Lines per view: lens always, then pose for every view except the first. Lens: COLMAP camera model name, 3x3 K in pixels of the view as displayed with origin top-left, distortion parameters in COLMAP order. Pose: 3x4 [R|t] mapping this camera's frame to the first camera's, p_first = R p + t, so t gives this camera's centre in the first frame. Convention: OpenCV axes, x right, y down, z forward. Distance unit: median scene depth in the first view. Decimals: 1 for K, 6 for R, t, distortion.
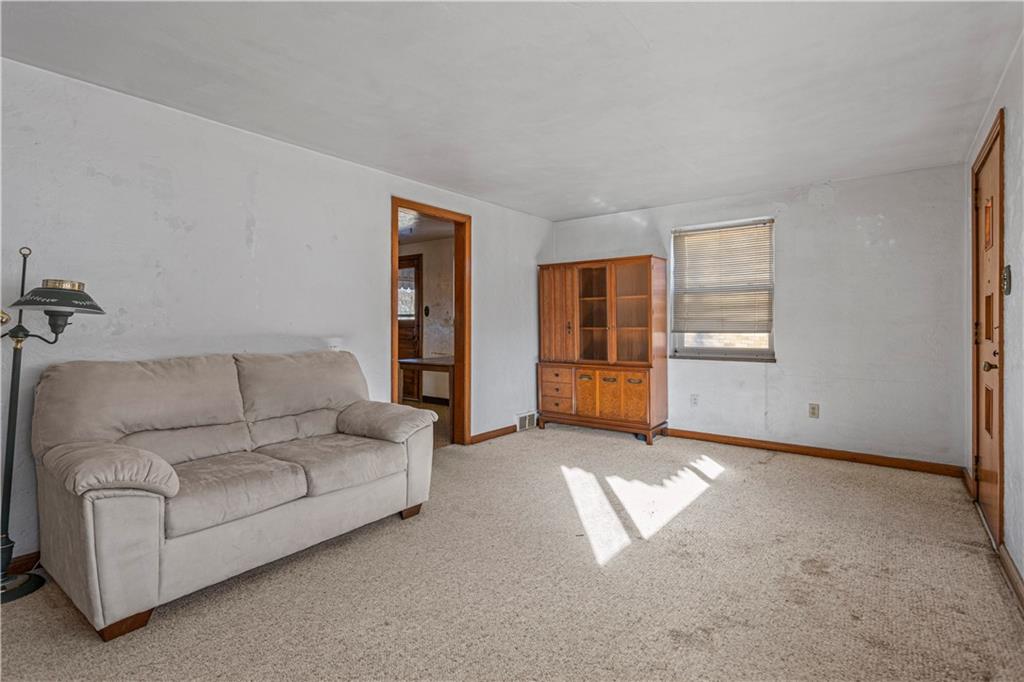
lens RADIAL K [[496.3, 0, 510.4], [0, 496.3, 325.1], [0, 0, 1]] dist [0.001761, 0.000583]
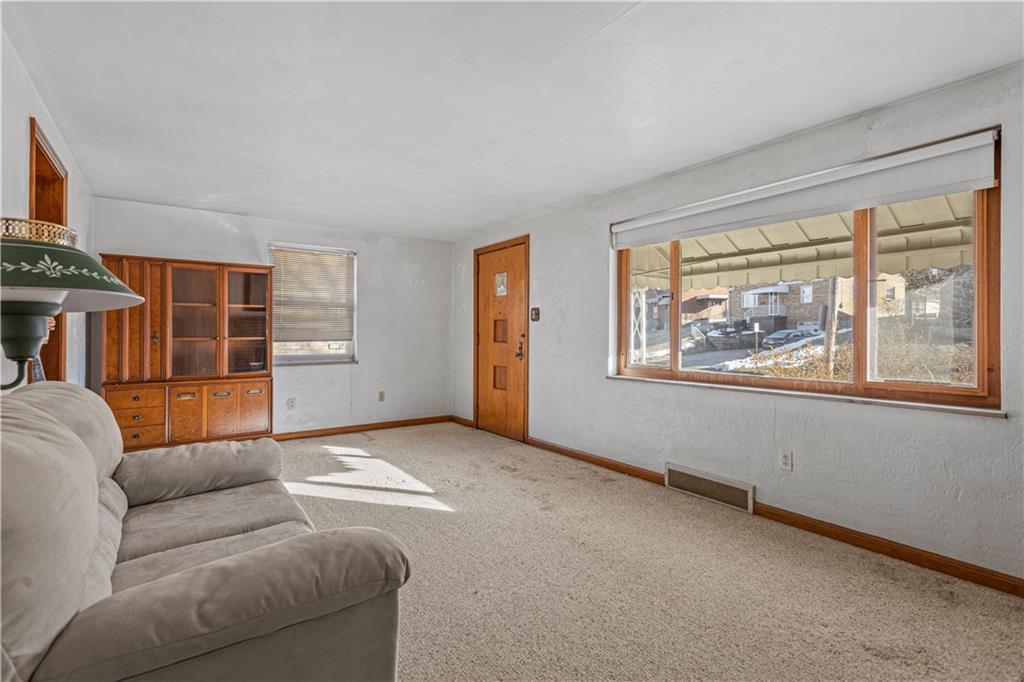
lens RADIAL K [[482.9, 0, 513.1], [0, 482.9, 338.6], [0, 0, 1]] dist [0.001735, 0.000600]
pose [[0.280608, -0.007696, 0.959791, -0.544240], [-0.001981, 0.999961, 0.008597, -0.001793], [-0.959820, -0.004314, 0.280582, 0.250111]]
